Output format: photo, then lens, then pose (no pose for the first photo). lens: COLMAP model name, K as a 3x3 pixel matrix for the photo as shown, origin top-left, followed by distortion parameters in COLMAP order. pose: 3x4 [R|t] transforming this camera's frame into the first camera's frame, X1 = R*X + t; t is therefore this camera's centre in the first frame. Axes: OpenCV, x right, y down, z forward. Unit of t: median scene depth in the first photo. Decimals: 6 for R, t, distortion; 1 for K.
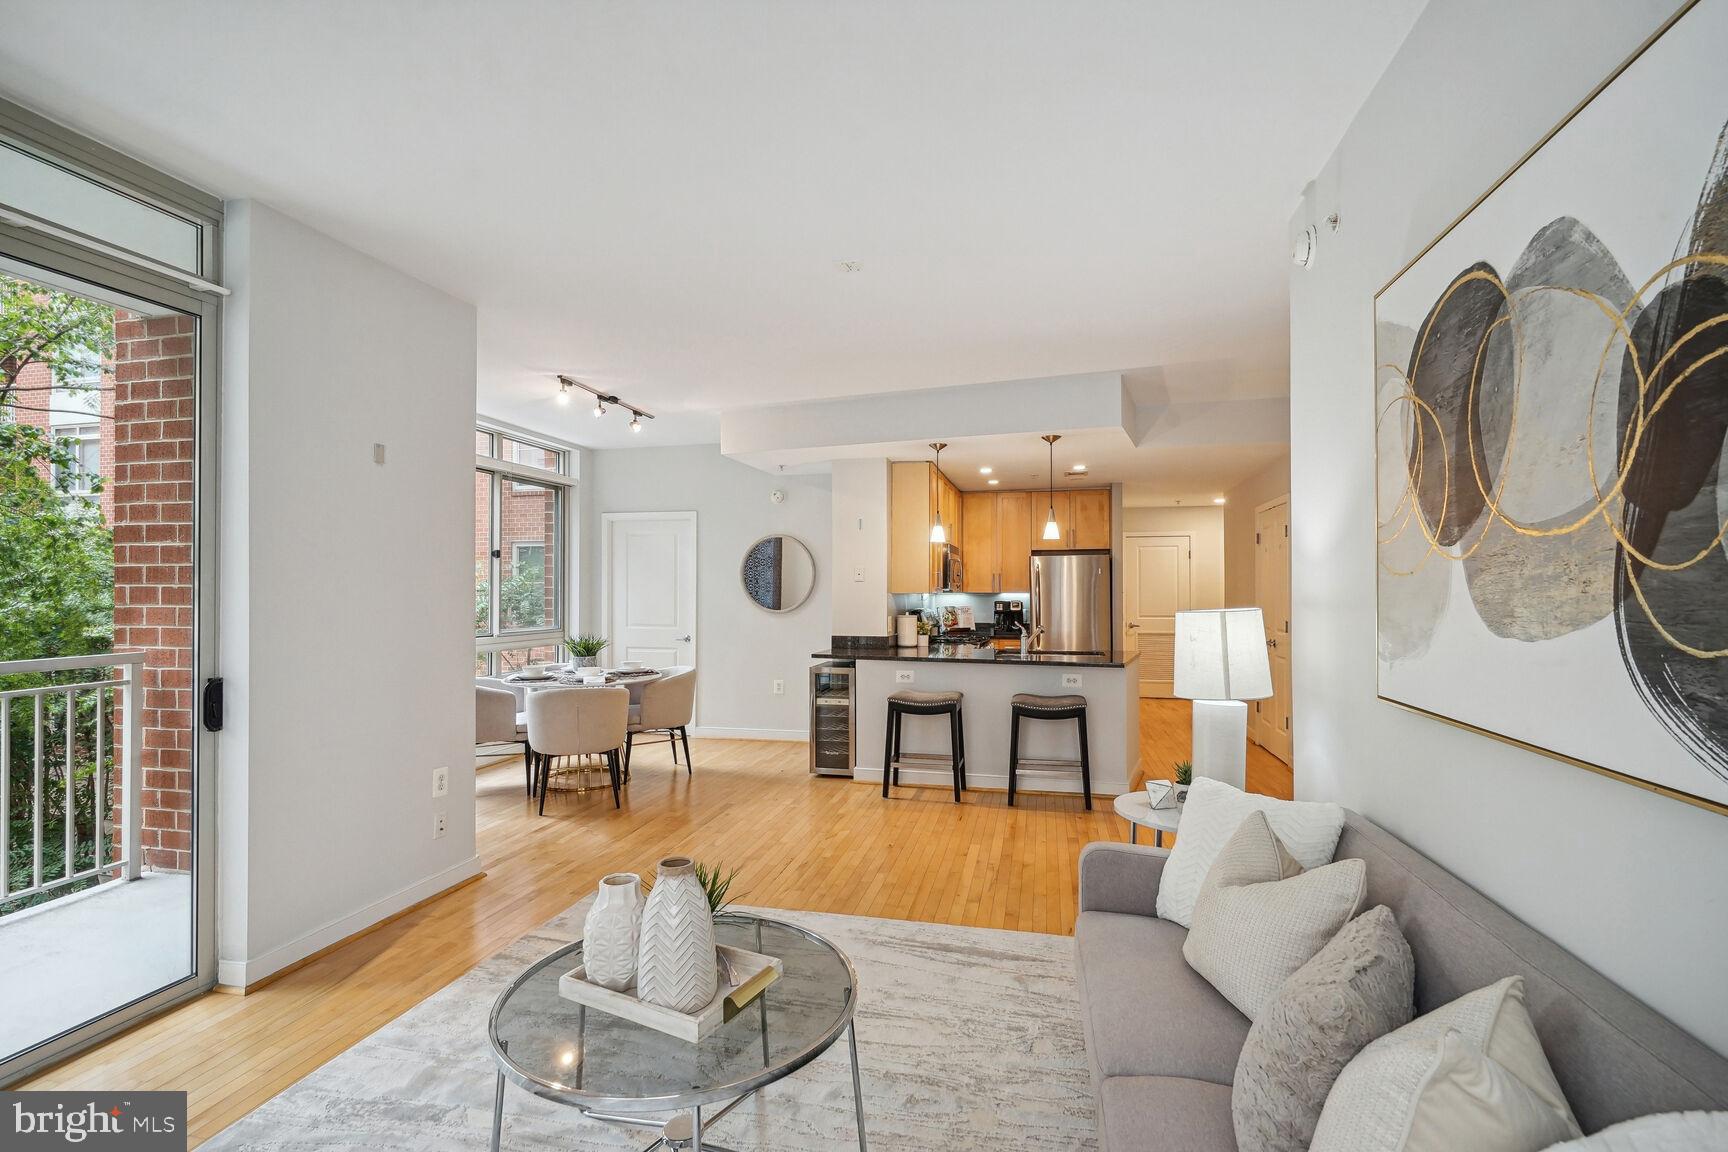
lens RADIAL K [[806.9, 0, 864.0], [0, 806.9, 576.0], [0, 0, 1]] dist [-0.019016, 0.000106]
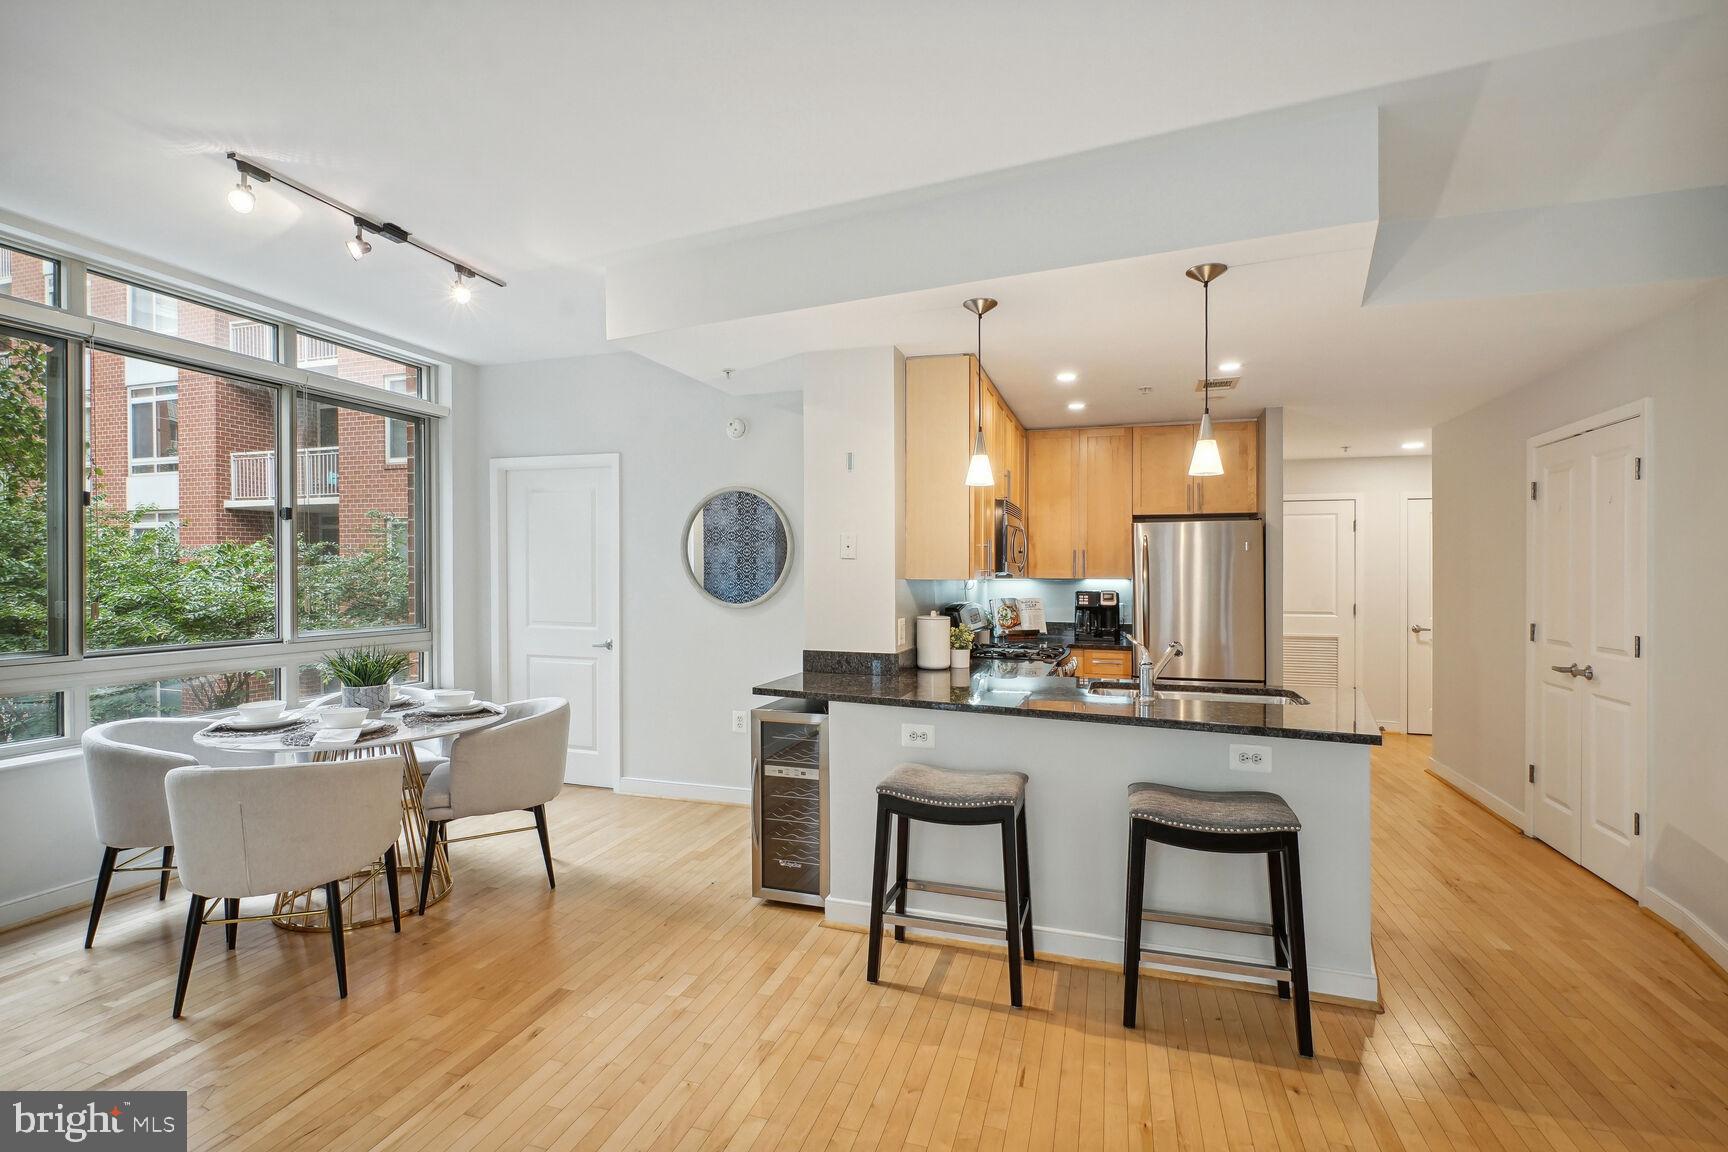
lens RADIAL K [[803.8, 0, 850.8], [0, 803.8, 544.2], [0, 0, 1]] dist [-0.001953, 0.000003]
pose [[0.995390, 0.001707, -0.095894, 0.051143], [-0.003518, 0.999819, -0.018721, 0.006864], [0.095845, 0.018972, 0.995215, 0.410518]]
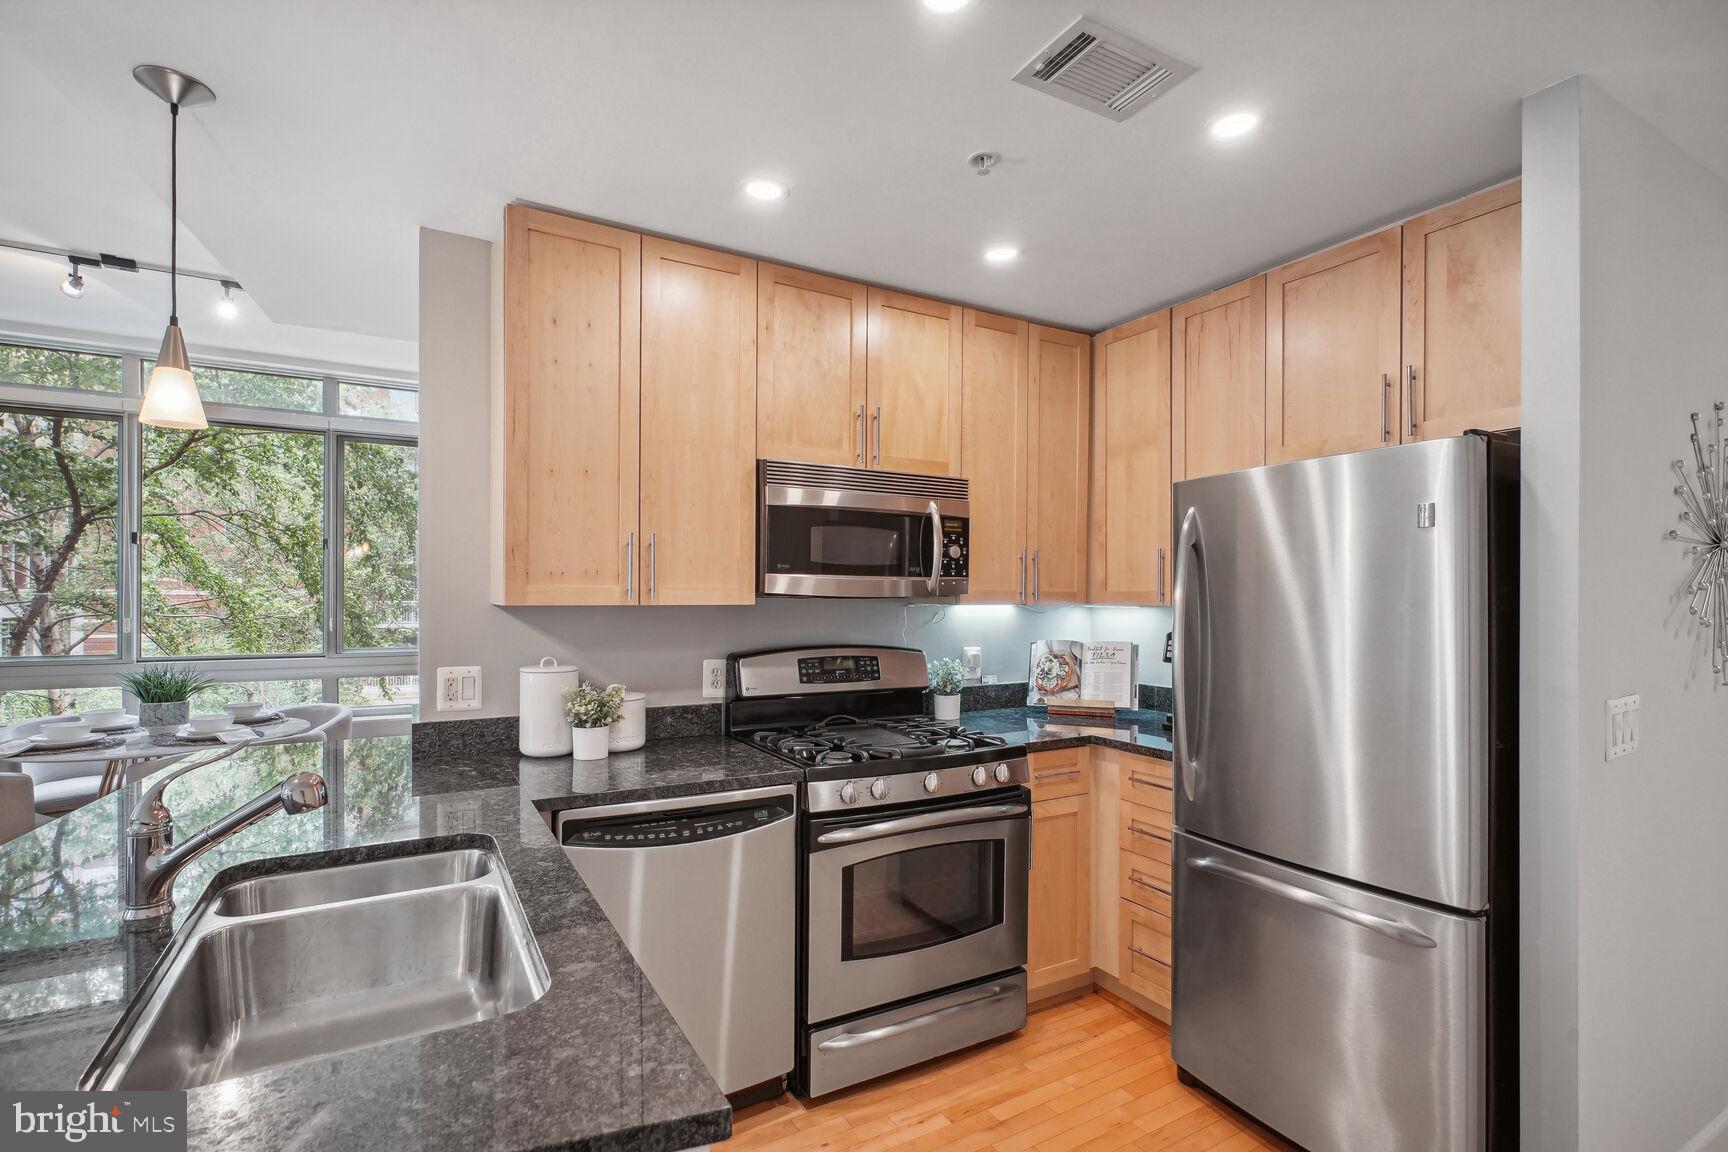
lens RADIAL K [[806.9, 0, 864.0], [0, 806.9, 576.0], [0, 0, 1]] dist [-0.019016, 0.000106]
pose [[0.682344, -0.016150, -0.730853, 0.401397], [0.005929, 0.999845, -0.016560, 0.016800], [0.731008, 0.006966, 0.682334, 0.865448]]
